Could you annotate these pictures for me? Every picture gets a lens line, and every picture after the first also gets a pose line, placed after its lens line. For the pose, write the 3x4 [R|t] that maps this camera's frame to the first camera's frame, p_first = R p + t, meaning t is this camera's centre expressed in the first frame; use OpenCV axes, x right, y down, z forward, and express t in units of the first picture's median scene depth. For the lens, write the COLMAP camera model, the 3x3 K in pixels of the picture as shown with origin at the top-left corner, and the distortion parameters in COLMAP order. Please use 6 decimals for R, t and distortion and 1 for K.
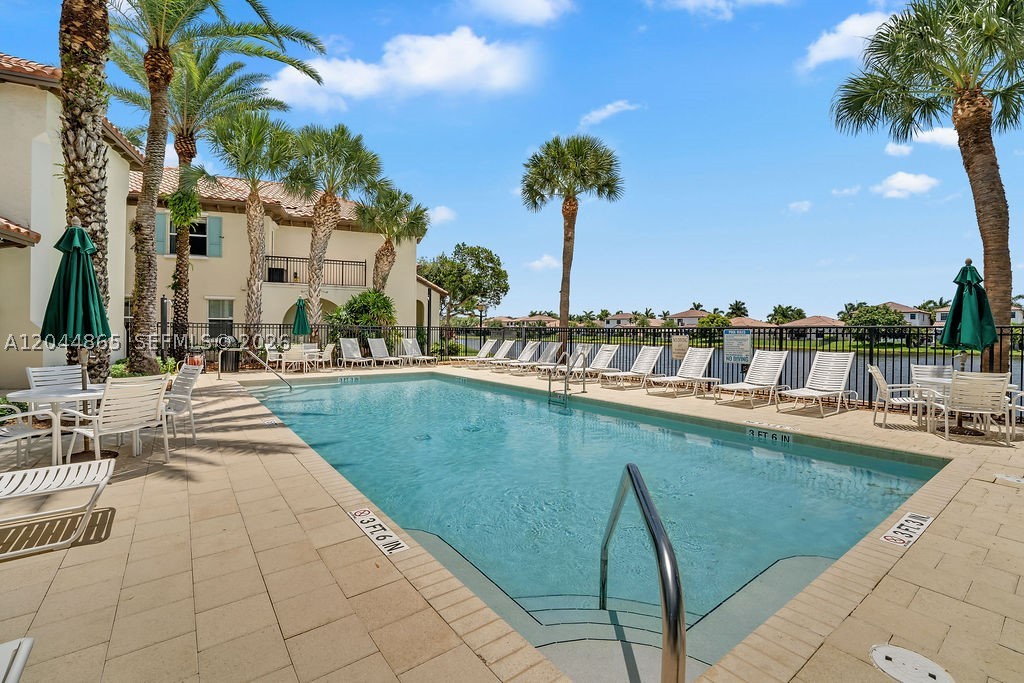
lens RADIAL K [[436.3, 0, 517.6], [0, 436.3, 340.7], [0, 0, 1]] dist [-0.002141, -0.000361]
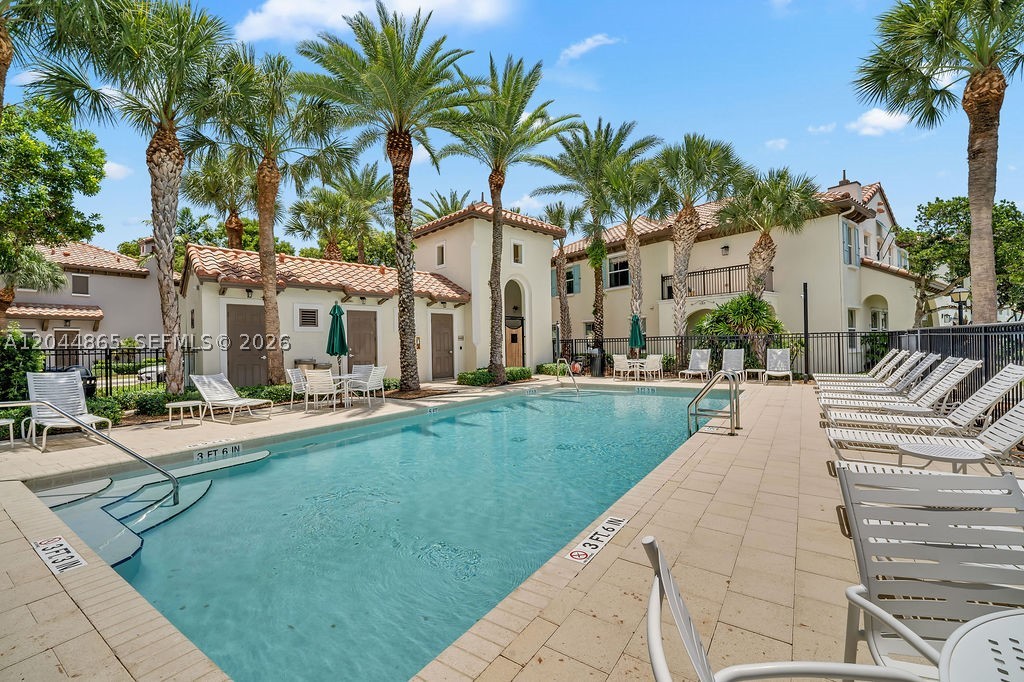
lens RADIAL K [[436.3, 0, 517.6], [0, 436.3, 340.2], [0, 0, 1]] dist [-0.002141, -0.000361]
pose [[0.317427, -0.025605, -0.947937, 0.406090], [-0.000111, 0.999634, -0.027038, -0.000611], [0.948283, 0.008687, 0.317308, 0.314845]]
